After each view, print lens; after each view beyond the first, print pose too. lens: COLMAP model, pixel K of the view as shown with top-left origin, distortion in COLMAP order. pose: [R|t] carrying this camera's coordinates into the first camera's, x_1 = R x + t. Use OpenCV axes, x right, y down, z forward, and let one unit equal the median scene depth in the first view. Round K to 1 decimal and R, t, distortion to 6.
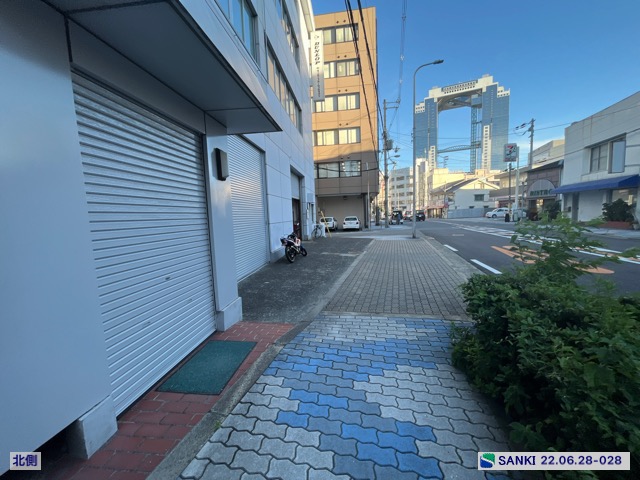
lens RADIAL K [[257.6, 0, 319.3], [0, 257.6, 240.8], [0, 0, 1]] dist [-0.003340, 0.000128]
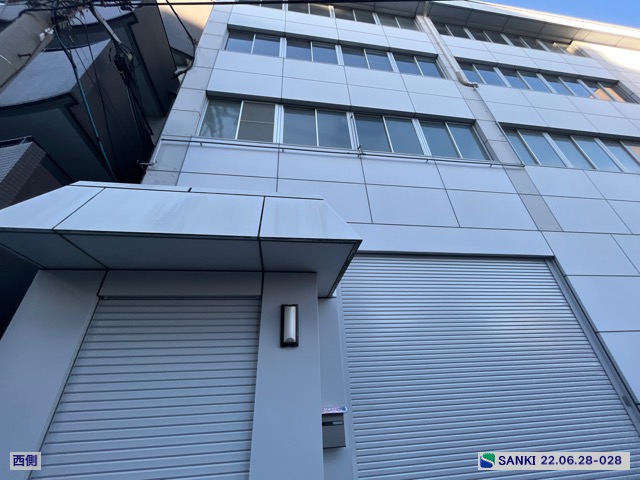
lens RADIAL K [[257.6, 0, 319.3], [0, 257.6, 240.8], [0, 0, 1]] dist [-0.003340, 0.000128]
pose [[0.253912, -0.469046, -0.845887, 0.192193], [-0.060792, 0.865080, -0.497937, -0.071233], [0.965315, 0.177855, 0.191139, 0.456139]]
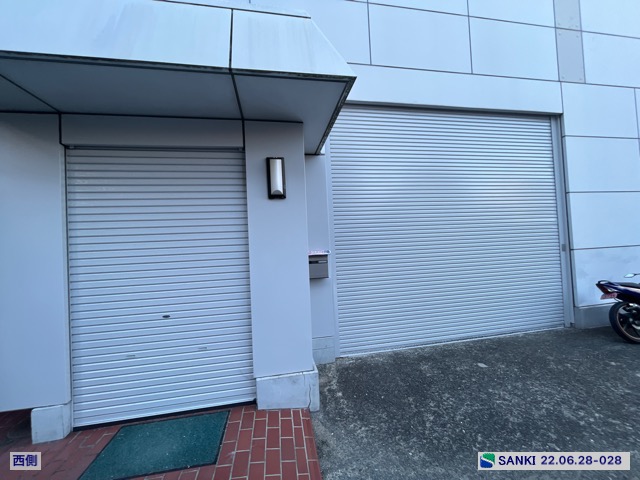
lens RADIAL K [[257.6, 0, 319.3], [0, 257.6, 240.8], [0, 0, 1]] dist [-0.003340, 0.000128]
pose [[0.292568, -0.000981, -0.956244, 0.180639], [-0.058826, 0.998087, -0.019022, -0.055568], [0.954434, 0.061817, 0.291951, 0.464331]]
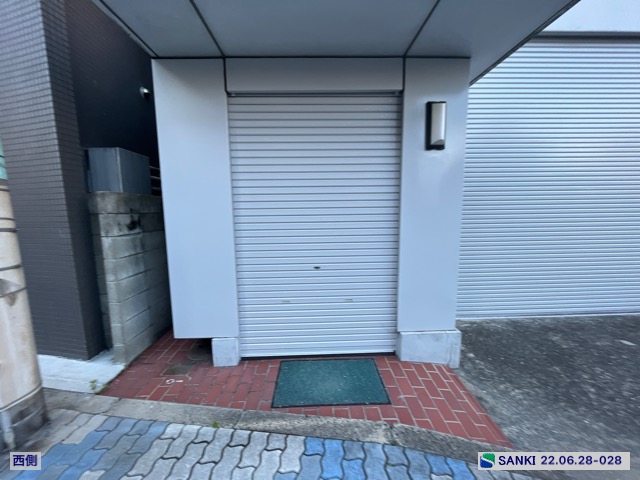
lens RADIAL K [[257.6, 0, 319.3], [0, 257.6, 240.8], [0, 0, 1]] dist [-0.003340, 0.000128]
pose [[0.146857, 0.146957, -0.978180, 0.134617], [-0.089678, 0.986808, 0.134790, -0.033601], [0.985084, 0.067926, 0.158098, 0.315838]]
